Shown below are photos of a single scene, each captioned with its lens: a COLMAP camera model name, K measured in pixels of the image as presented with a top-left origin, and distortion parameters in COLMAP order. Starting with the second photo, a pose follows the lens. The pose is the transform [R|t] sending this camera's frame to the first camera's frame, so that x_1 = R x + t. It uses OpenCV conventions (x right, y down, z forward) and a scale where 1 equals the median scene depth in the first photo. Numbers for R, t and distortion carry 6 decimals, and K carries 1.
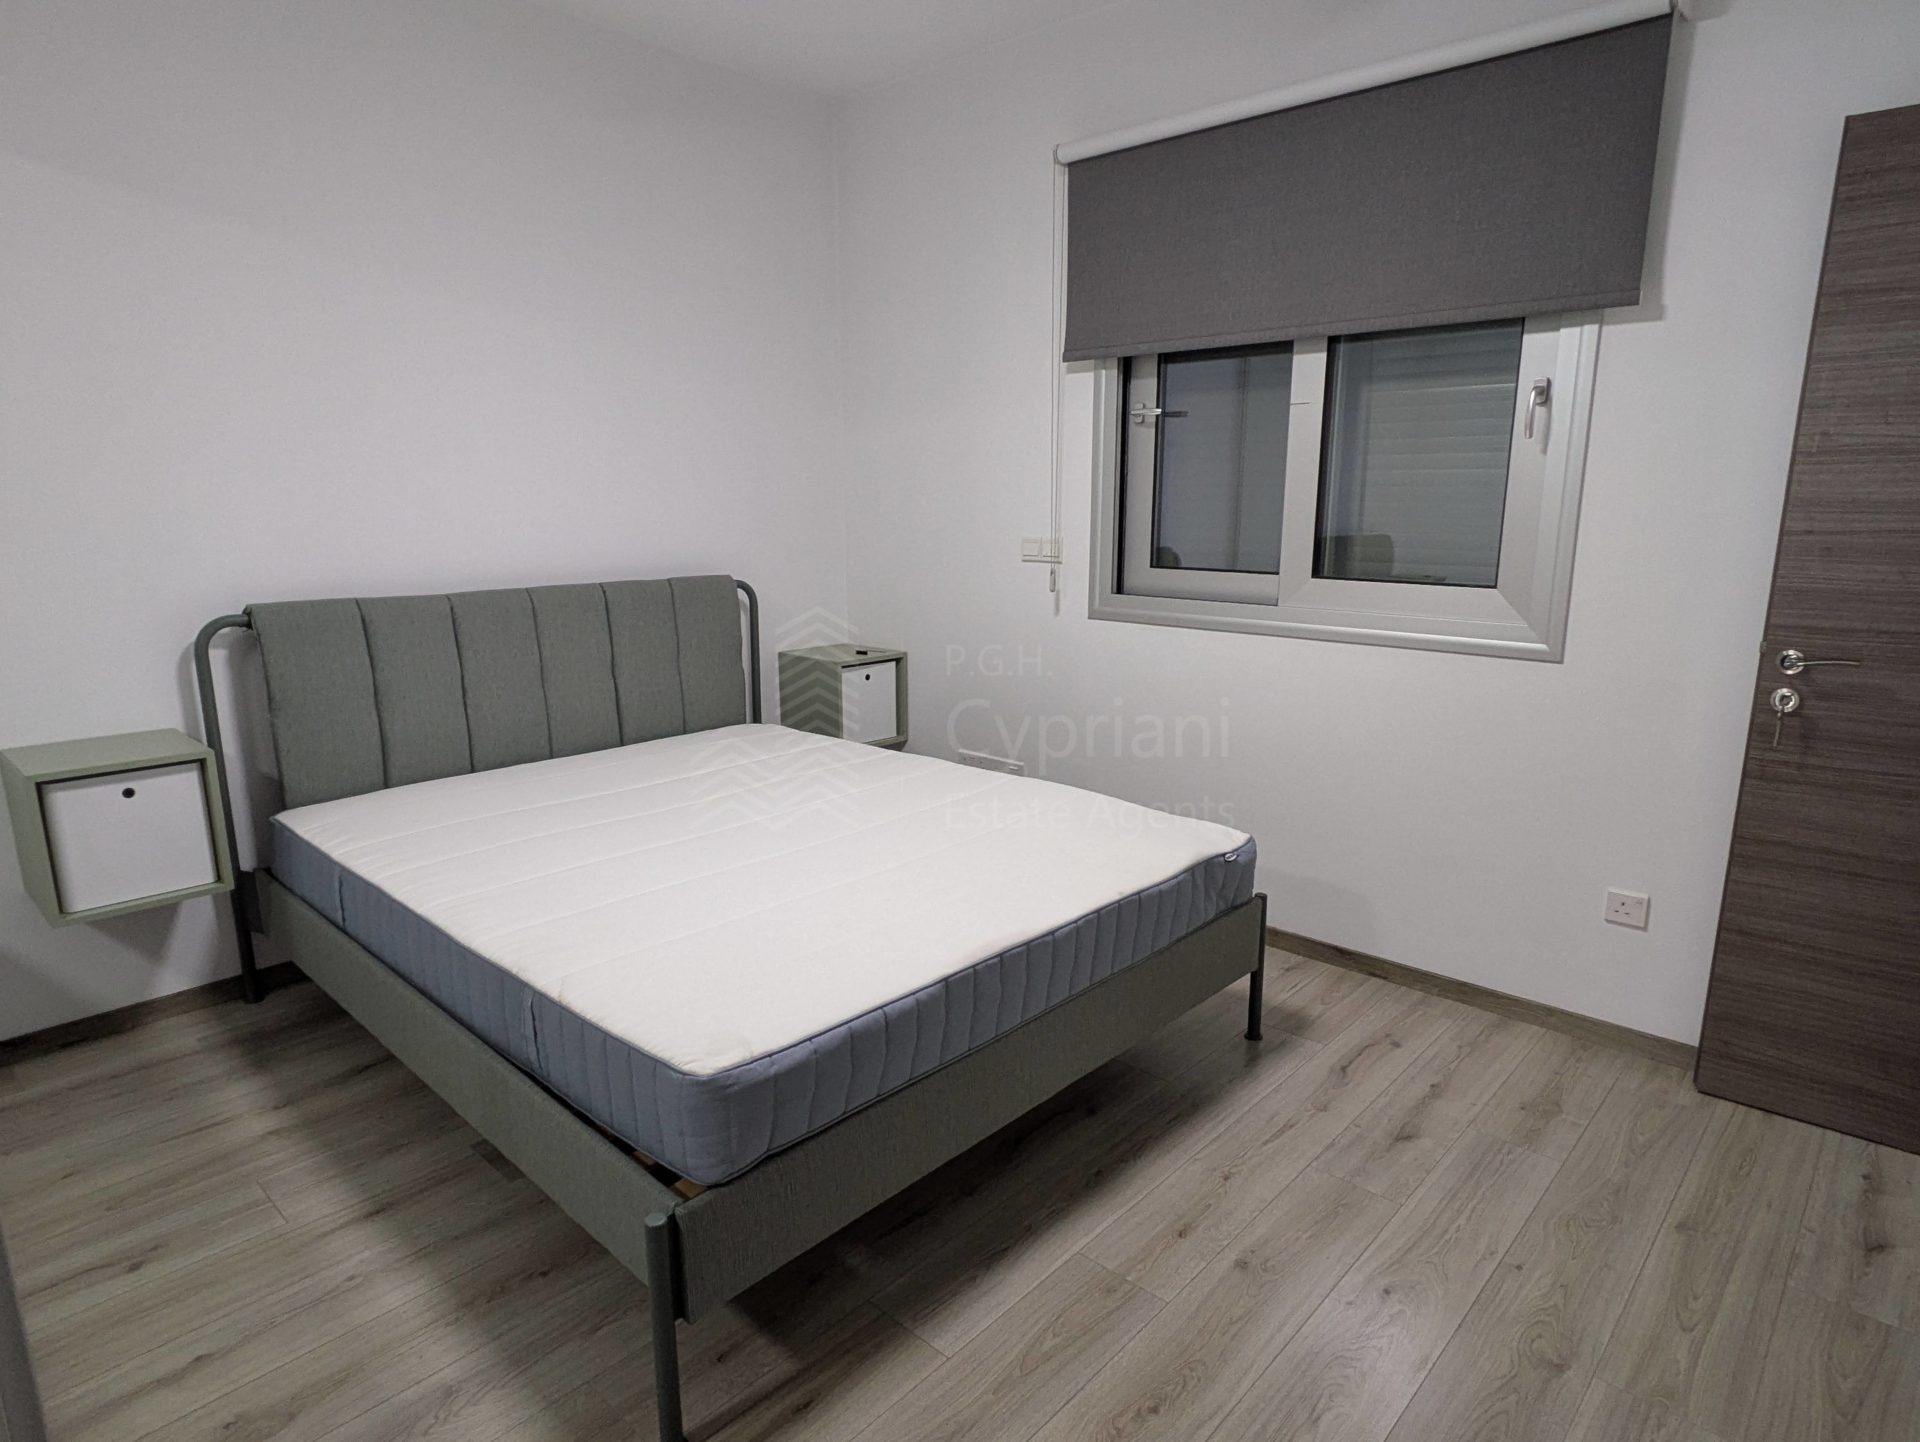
lens RADIAL K [[1091.7, 0, 969.3], [0, 1091.7, 734.4], [0, 0, 1]] dist [0.000273, -0.003090]
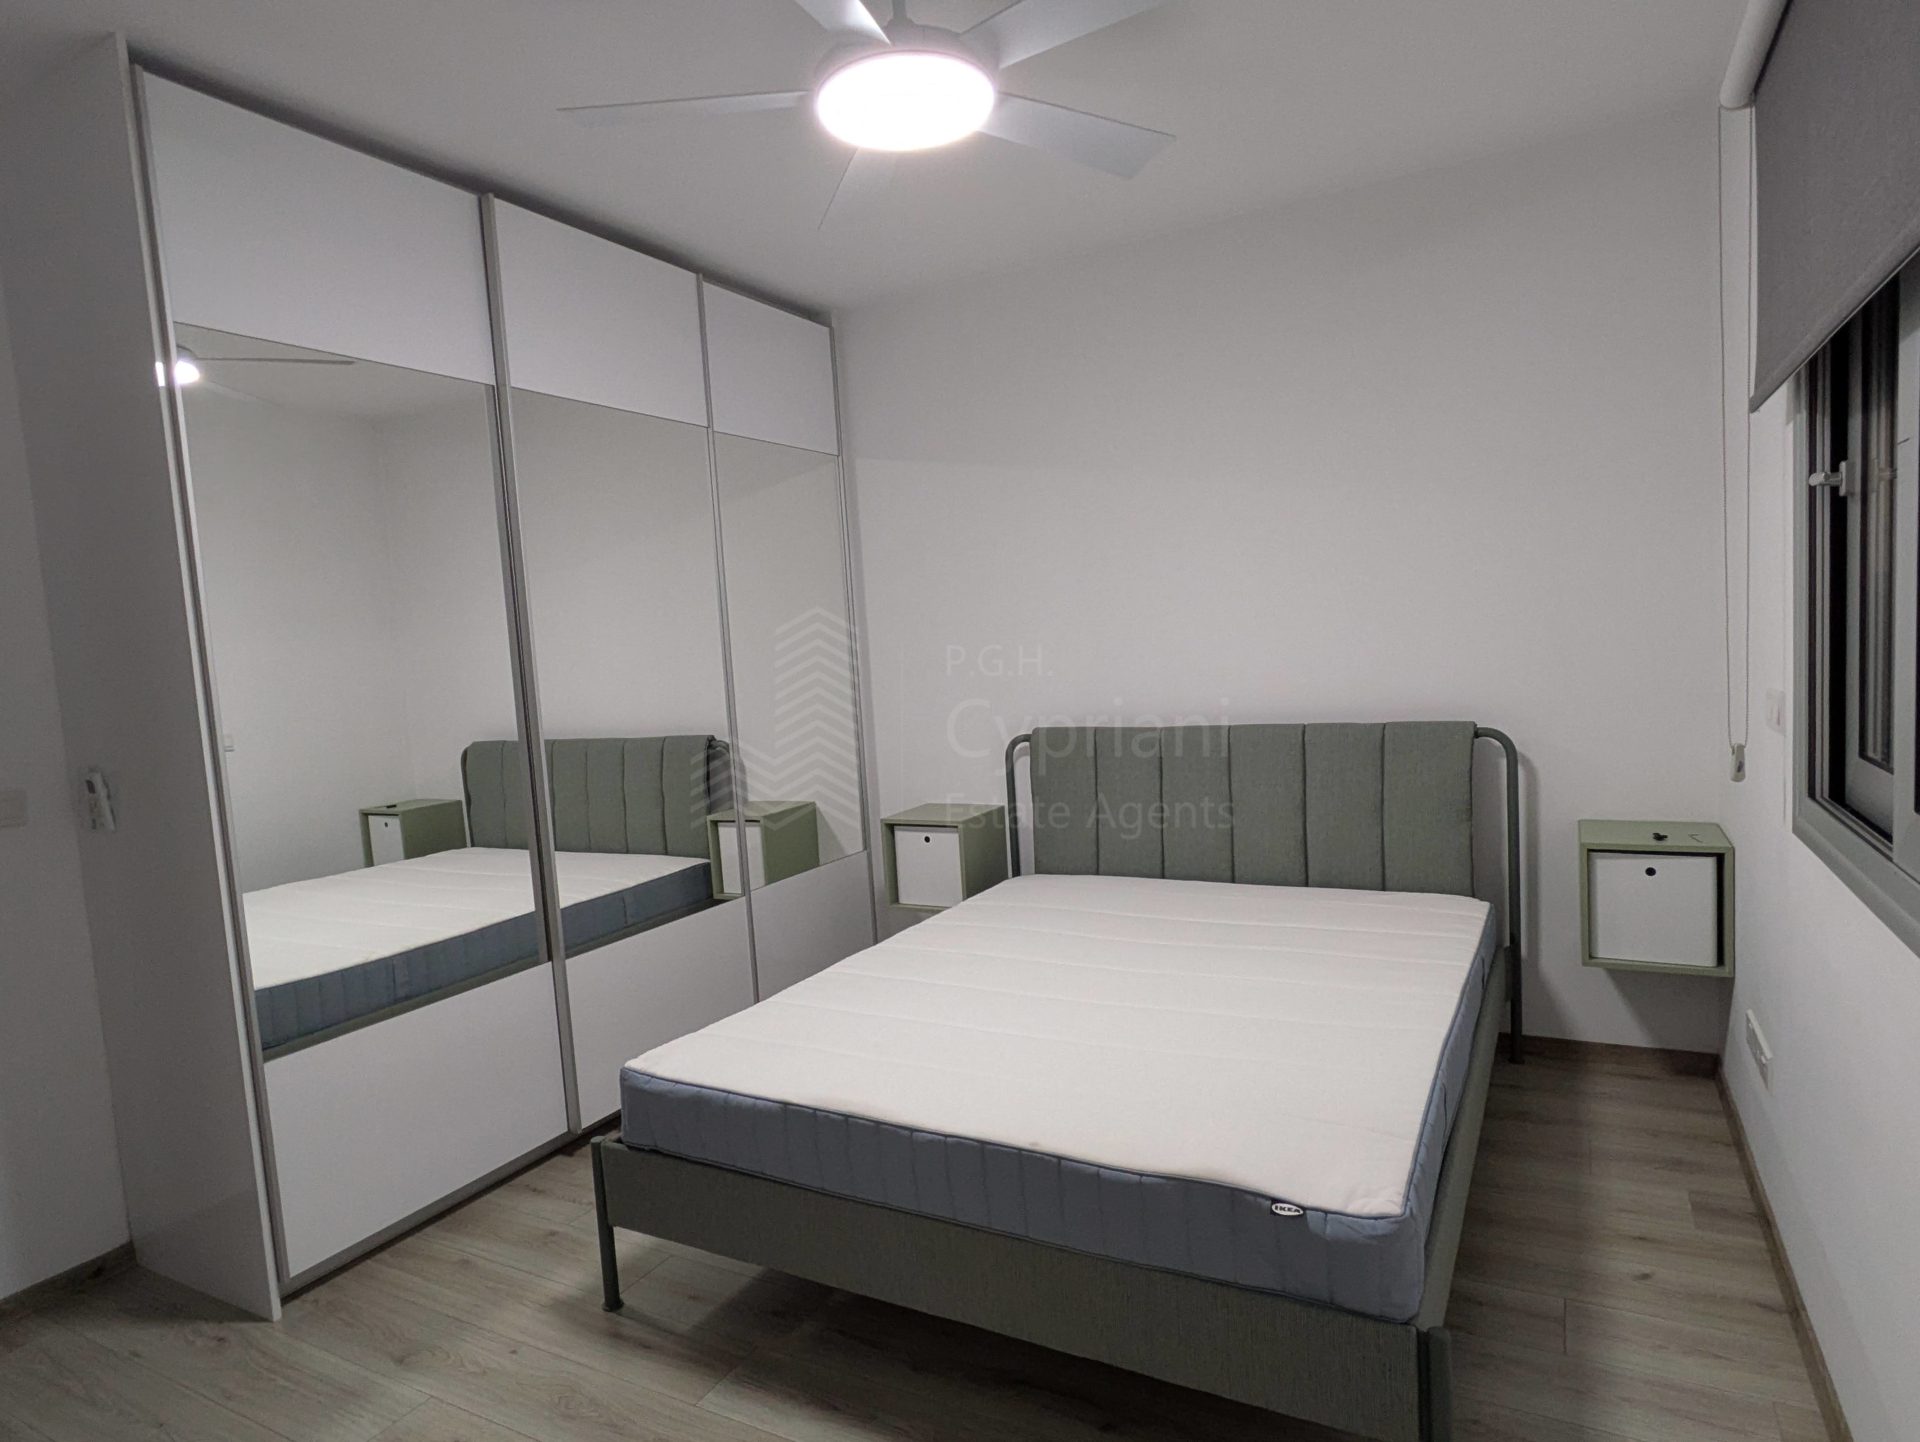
lens RADIAL K [[1091.7, 0, 969.3], [0, 1091.7, 734.4], [0, 0, 1]] dist [0.000273, -0.003090]
pose [[0.251200, 0.069240, -0.965456, 0.724712], [-0.150397, 0.988116, 0.031733, -0.145218], [0.956179, 0.137231, 0.258628, 0.554593]]
